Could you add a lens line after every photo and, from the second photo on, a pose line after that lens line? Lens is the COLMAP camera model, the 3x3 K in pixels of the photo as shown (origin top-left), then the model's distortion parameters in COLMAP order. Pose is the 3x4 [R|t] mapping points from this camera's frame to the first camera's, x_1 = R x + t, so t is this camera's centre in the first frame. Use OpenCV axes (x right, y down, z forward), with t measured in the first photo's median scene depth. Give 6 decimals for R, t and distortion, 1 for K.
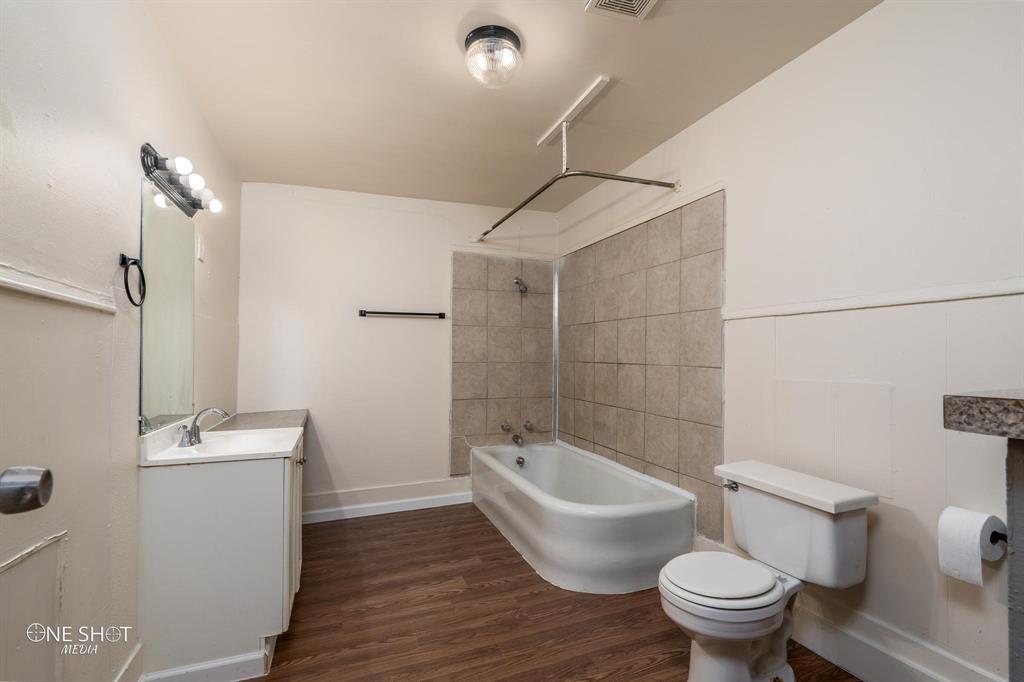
lens RADIAL K [[463.3, 0, 517.4], [0, 463.3, 350.5], [0, 0, 1]] dist [-0.003965, 0.000964]
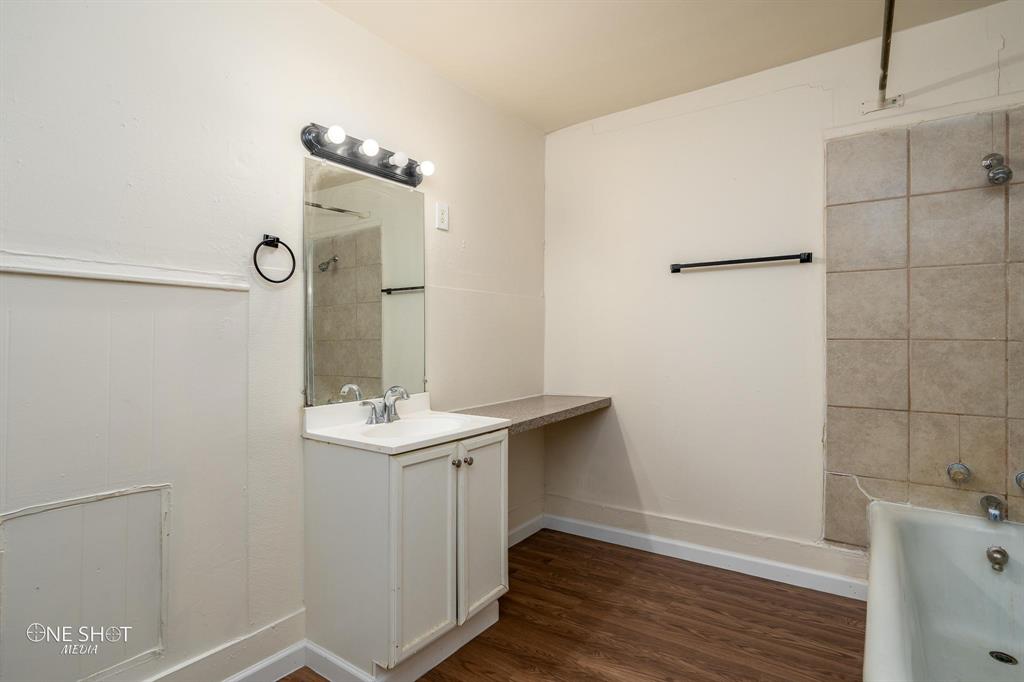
lens RADIAL K [[531.9, 0, 511.5], [0, 531.9, 333.4], [0, 0, 1]] dist [0.002925, -0.001397]
pose [[0.542156, -0.003892, -0.840269, 0.227791], [0.017280, 0.999829, 0.006518, 0.009320], [0.840100, -0.018054, 0.542131, 0.389088]]
